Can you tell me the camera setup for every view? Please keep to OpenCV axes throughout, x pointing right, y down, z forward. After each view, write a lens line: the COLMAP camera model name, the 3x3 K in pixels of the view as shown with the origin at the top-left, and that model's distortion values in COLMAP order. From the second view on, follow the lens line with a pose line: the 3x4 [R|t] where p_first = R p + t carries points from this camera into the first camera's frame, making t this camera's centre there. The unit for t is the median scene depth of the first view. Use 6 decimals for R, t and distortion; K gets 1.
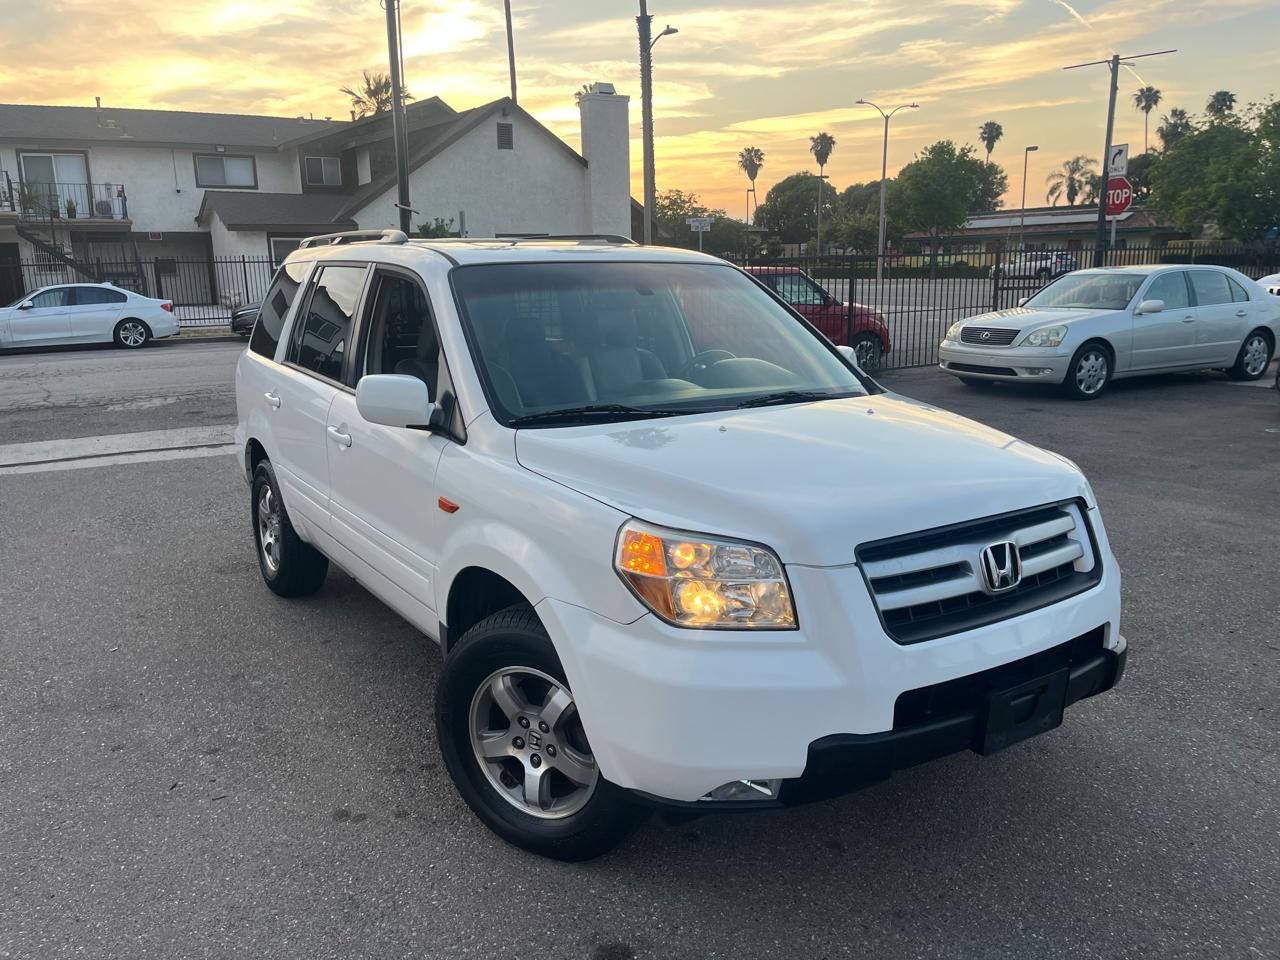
lens RADIAL K [[970.3, 0, 630.0], [0, 970.3, 468.2], [0, 0, 1]] dist [0.080450, -0.112301]
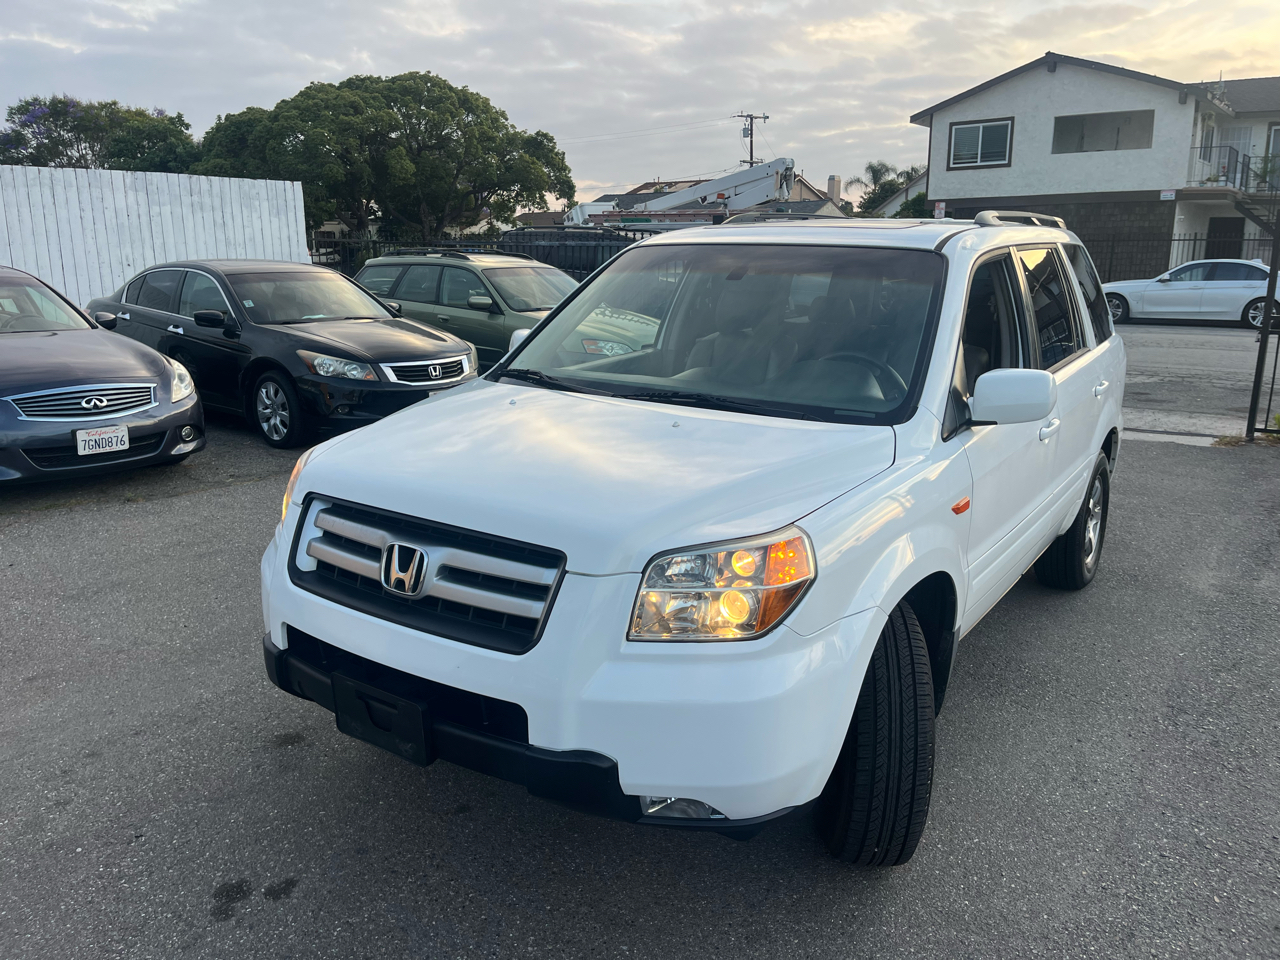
lens RADIAL K [[970.3, 0, 647.6], [0, 970.3, 479.5], [0, 0, 1]] dist [0.080450, -0.112301]
pose [[0.379231, 0.232125, -0.895713, 0.252741], [-0.199514, 0.965765, 0.165807, -0.037032], [0.903536, 0.115828, 0.412560, 0.156050]]
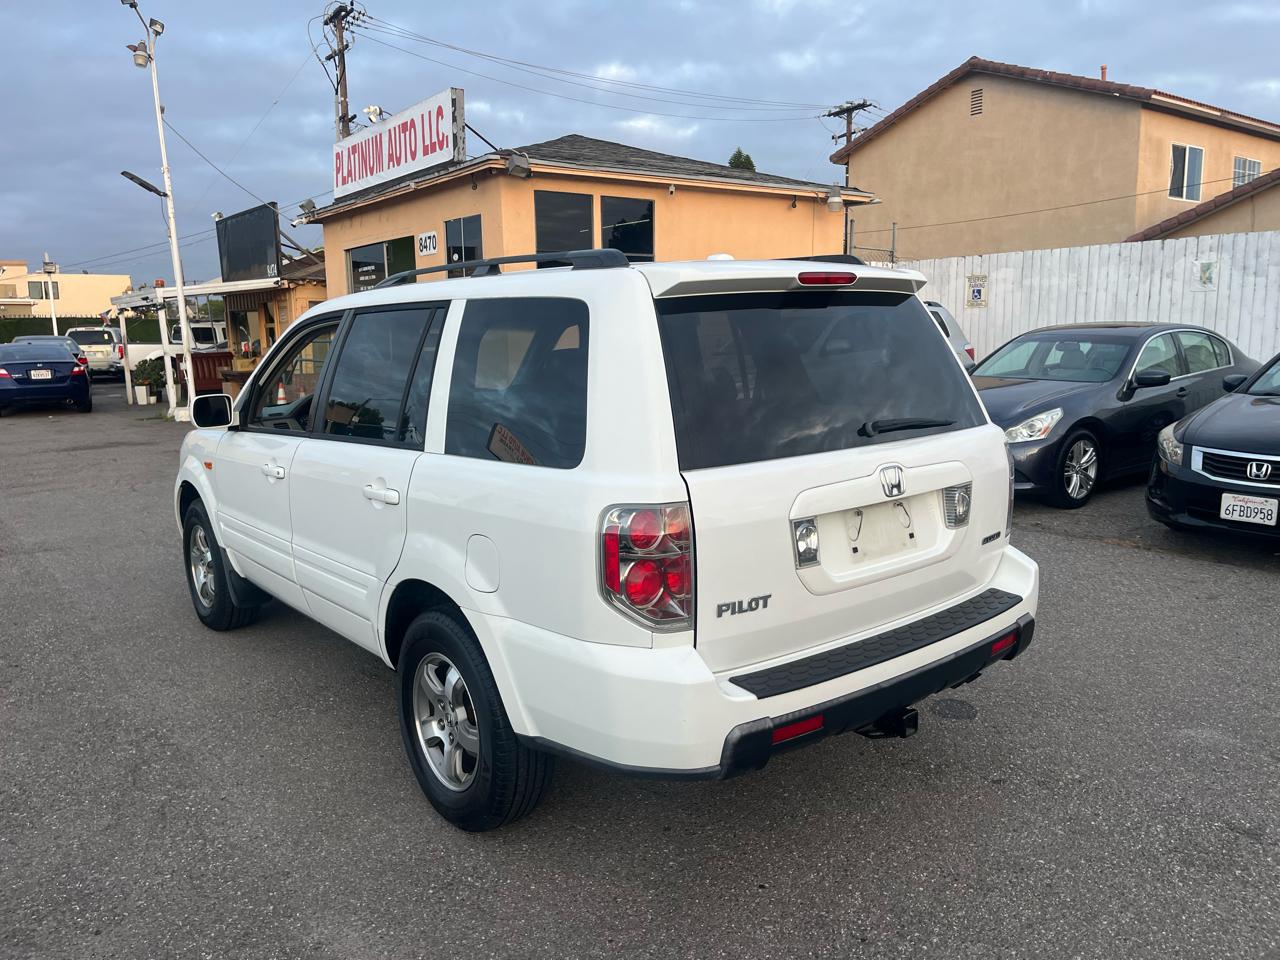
lens RADIAL K [[970.3, 0, 647.4], [0, 970.3, 482.1], [0, 0, 1]] dist [0.080450, -0.112301]
pose [[-0.994858, 0.049390, -0.088416, -0.052880], [0.014588, 0.933805, 0.357484, -0.136179], [0.100220, 0.354356, -0.929725, 0.685575]]
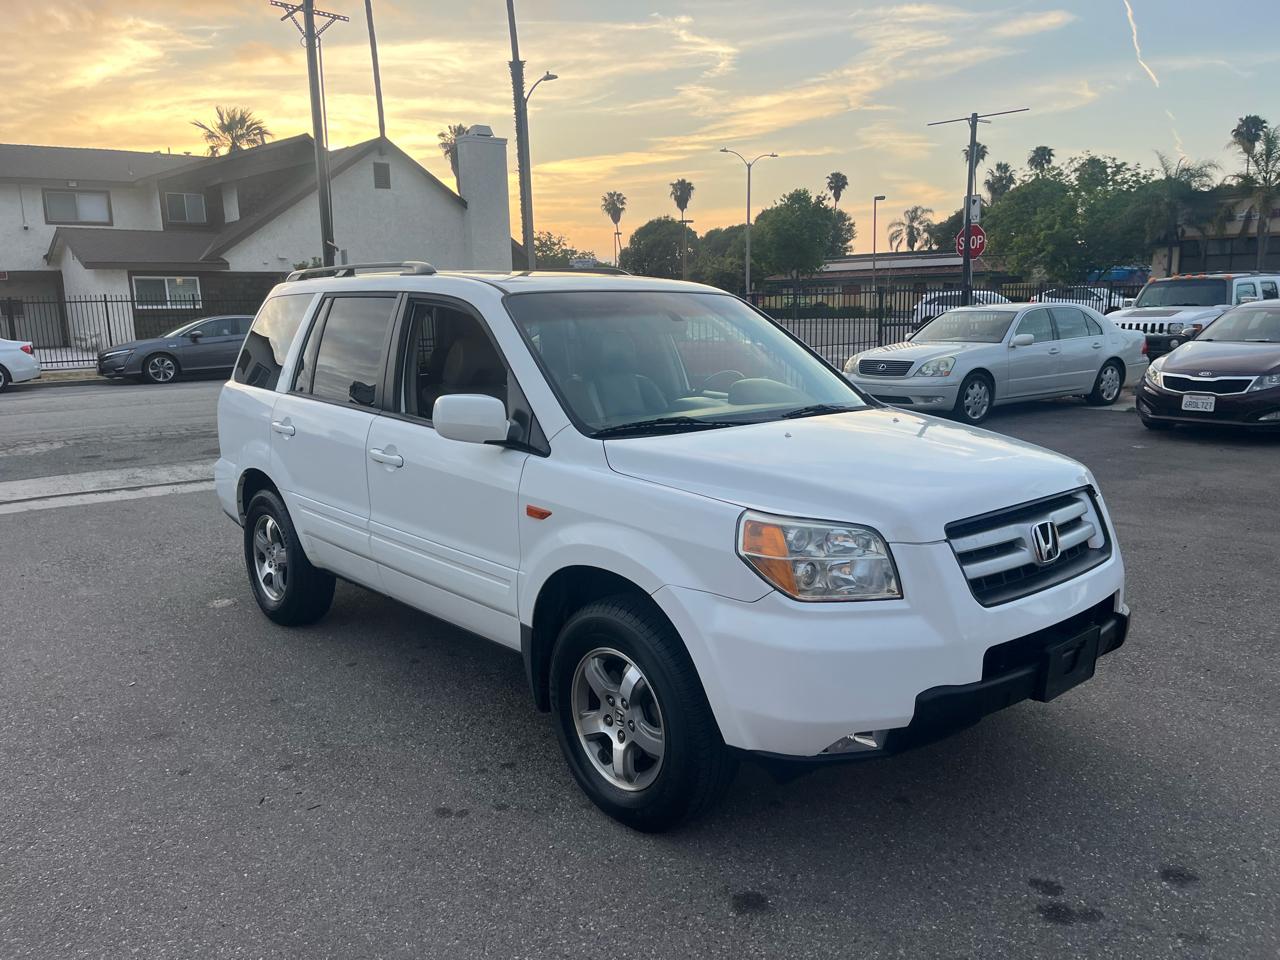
lens RADIAL K [[970.3, 0, 644.7], [0, 970.3, 477.8], [0, 0, 1]] dist [0.080450, -0.112301]
pose [[0.988505, -0.027611, 0.148643, -0.052958], [0.032262, 0.999060, -0.028966, 0.007992], [-0.147703, 0.033428, 0.988467, -0.019639]]
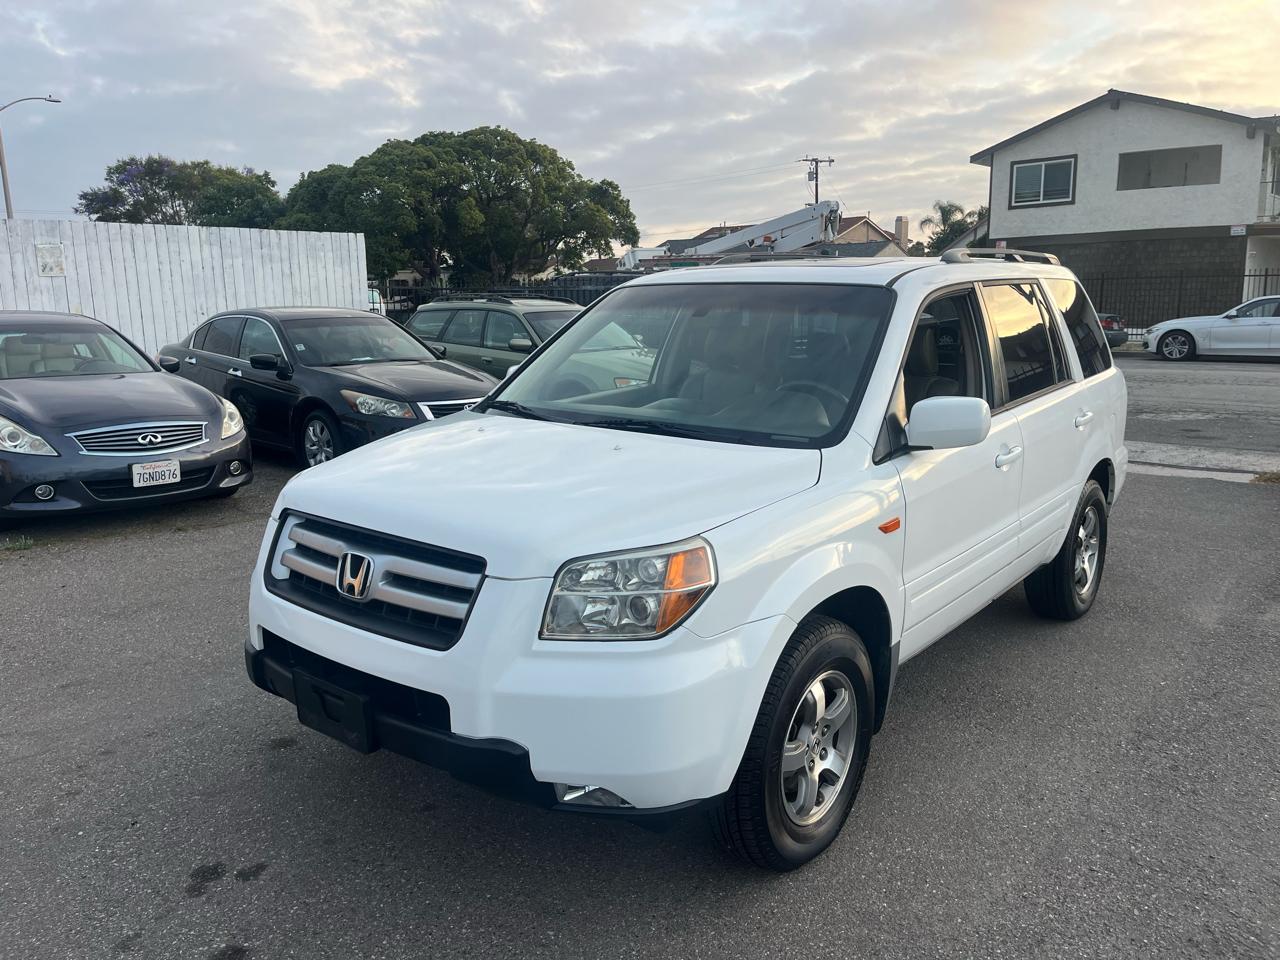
lens RADIAL K [[970.3, 0, 640.8], [0, 970.3, 479.9], [0, 0, 1]] dist [0.080450, -0.112301]
pose [[0.307079, 0.194226, -0.931654, 0.278797], [-0.190294, 0.971714, 0.139856, -0.040437], [0.932465, 0.134342, 0.335354, 0.177142]]
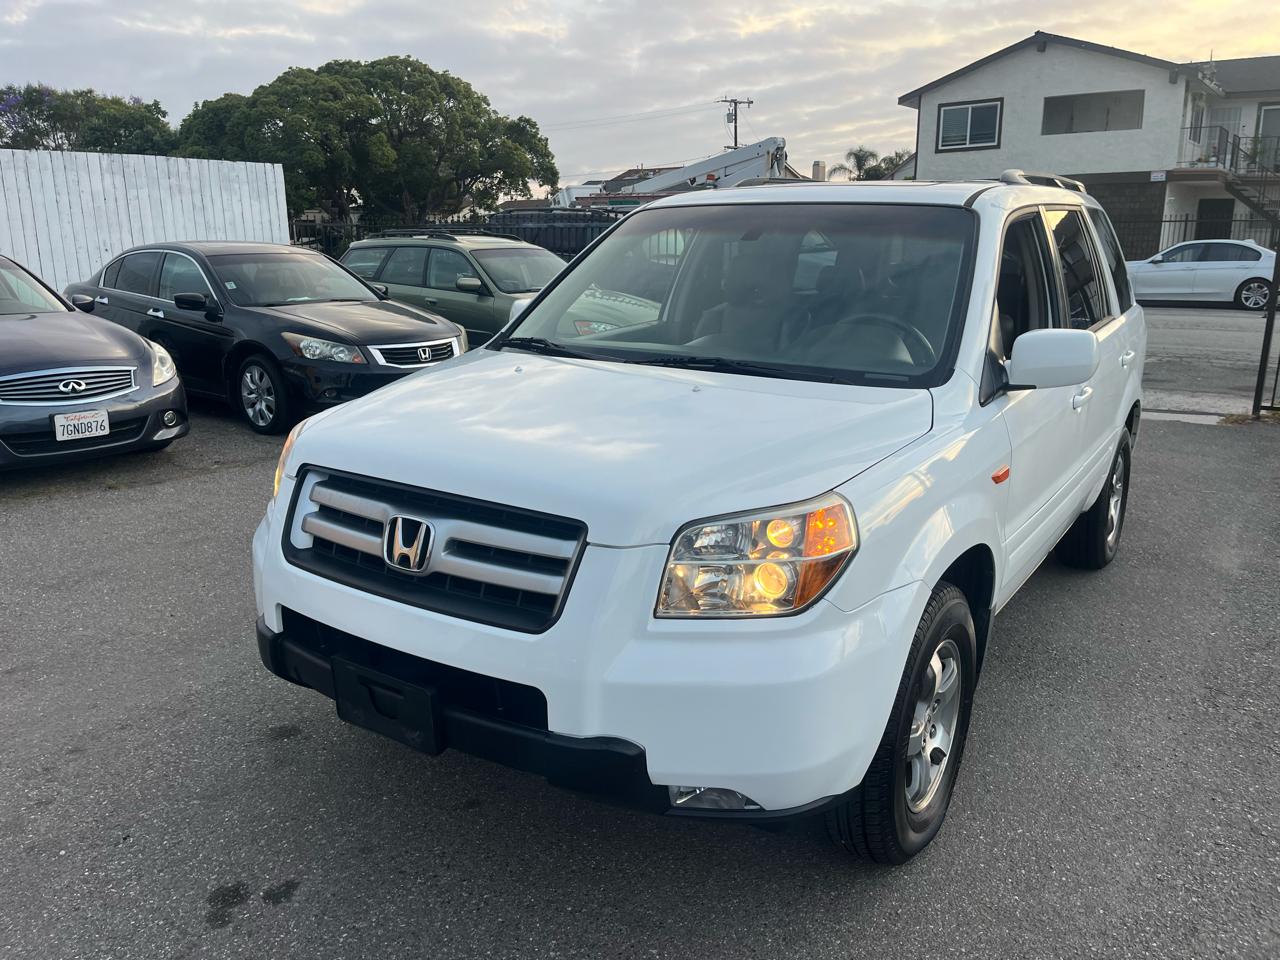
lens RADIAL K [[970.3, 0, 640.2], [0, 970.3, 488.5], [0, 0, 1]] dist [0.080450, -0.112301]
pose [[0.388118, 0.245868, -0.888208, 0.237290], [-0.192548, 0.964121, 0.182744, -0.028984], [0.901271, 0.100096, 0.421534, 0.156340]]
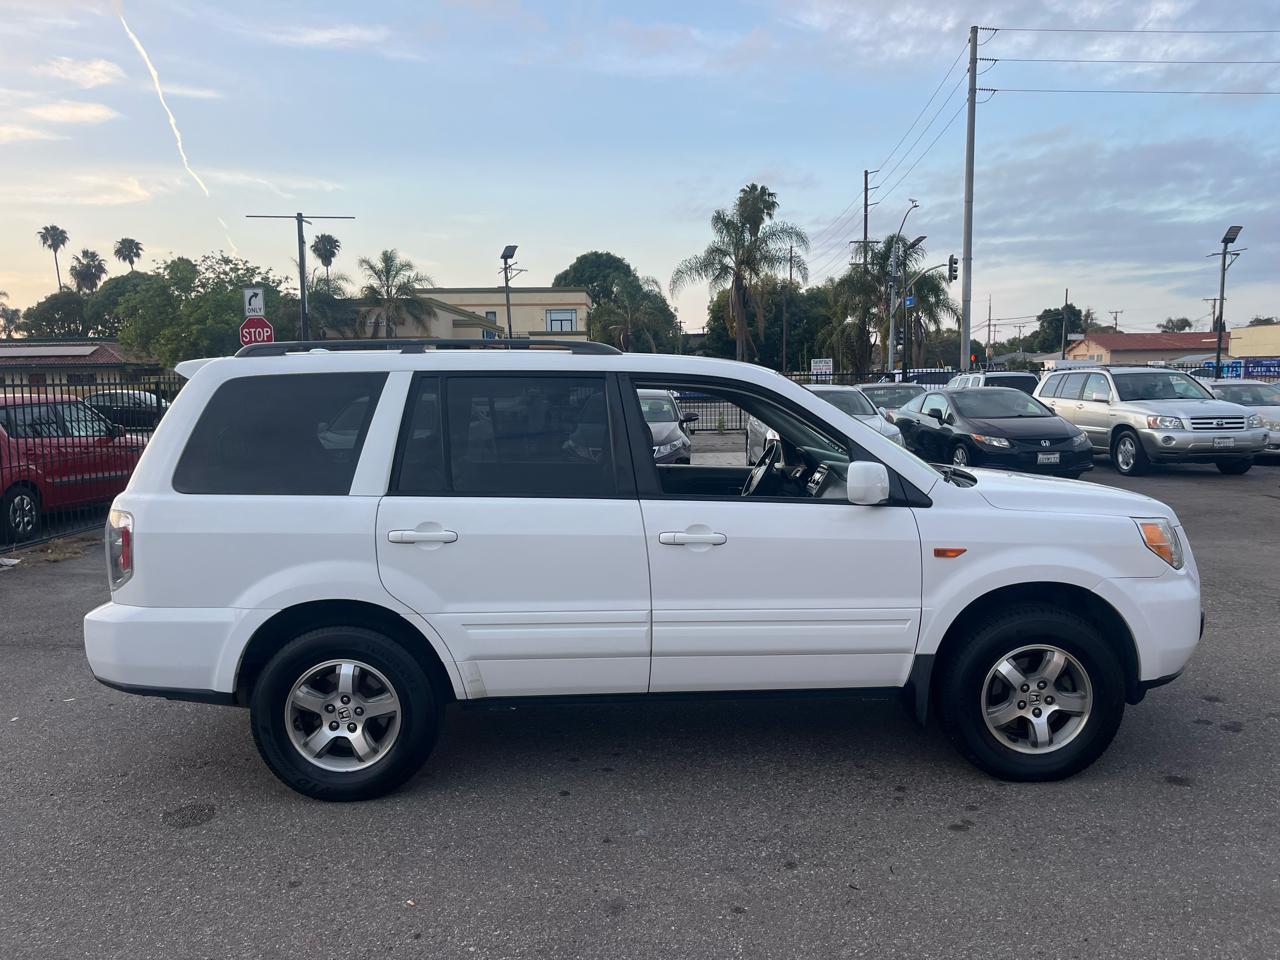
lens RADIAL K [[970.3, 0, 649.3], [0, 970.3, 475.1], [0, 0, 1]] dist [0.080450, -0.112301]
pose [[0.520632, -0.073454, 0.850616, -0.343883], [0.181701, 0.983001, -0.026326, -0.023179], [-0.834223, 0.168263, 0.525128, 0.146059]]
